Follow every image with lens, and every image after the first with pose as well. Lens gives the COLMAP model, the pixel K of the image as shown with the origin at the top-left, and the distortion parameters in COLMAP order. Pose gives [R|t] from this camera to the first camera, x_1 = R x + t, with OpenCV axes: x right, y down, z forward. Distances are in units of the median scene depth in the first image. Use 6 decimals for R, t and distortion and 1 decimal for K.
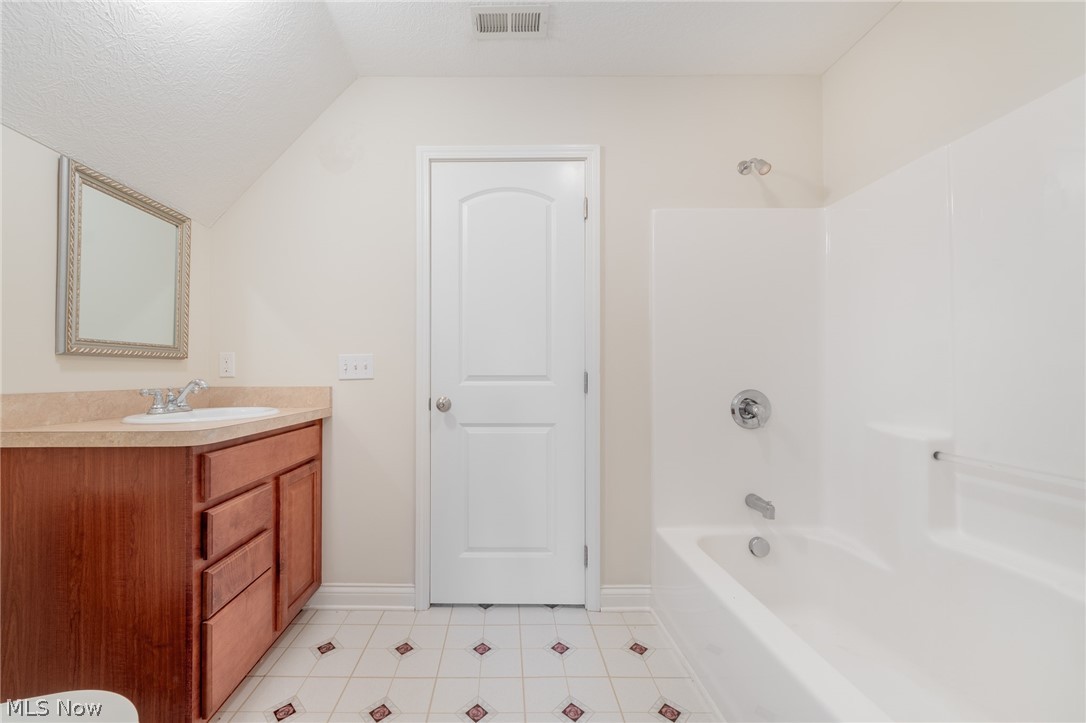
lens RADIAL K [[395.3, 0, 542.2], [0, 395.3, 370.5], [0, 0, 1]] dist [-0.000077, -0.000161]
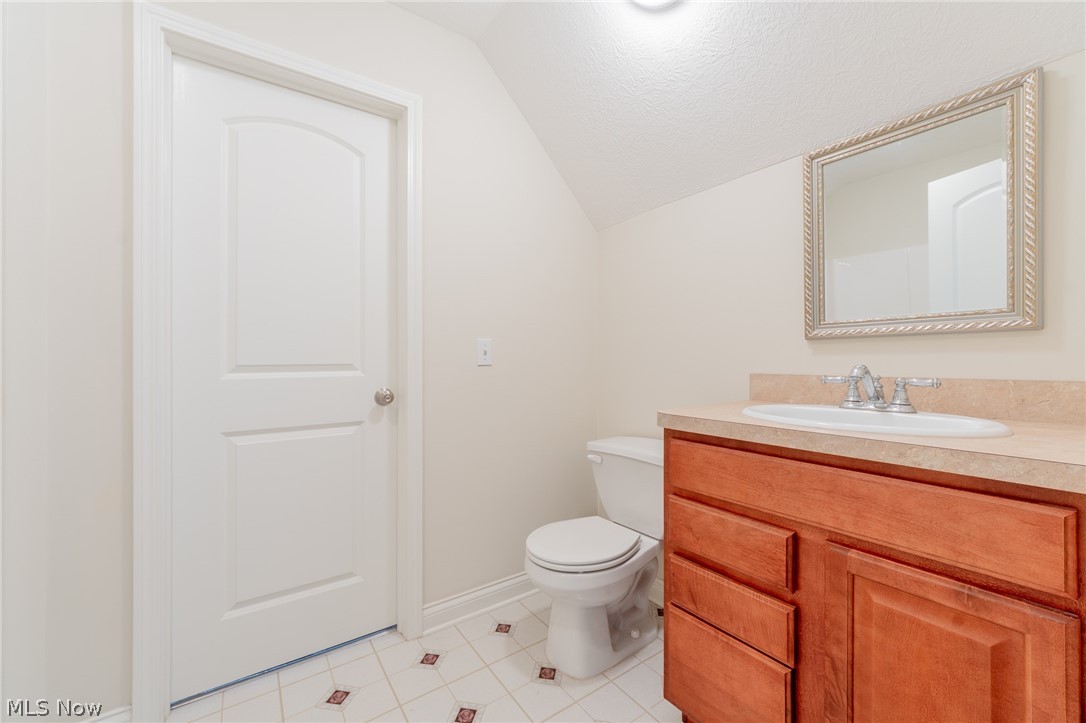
lens RADIAL K [[395.3, 0, 542.0], [0, 395.3, 357.5], [0, 0, 1]] dist [-0.000077, -0.000161]
pose [[-0.844412, 0.002273, -0.535690, -0.025574], [0.012177, 0.999814, -0.014952, 0.013716], [0.535556, -0.019149, -0.844283, 1.440143]]
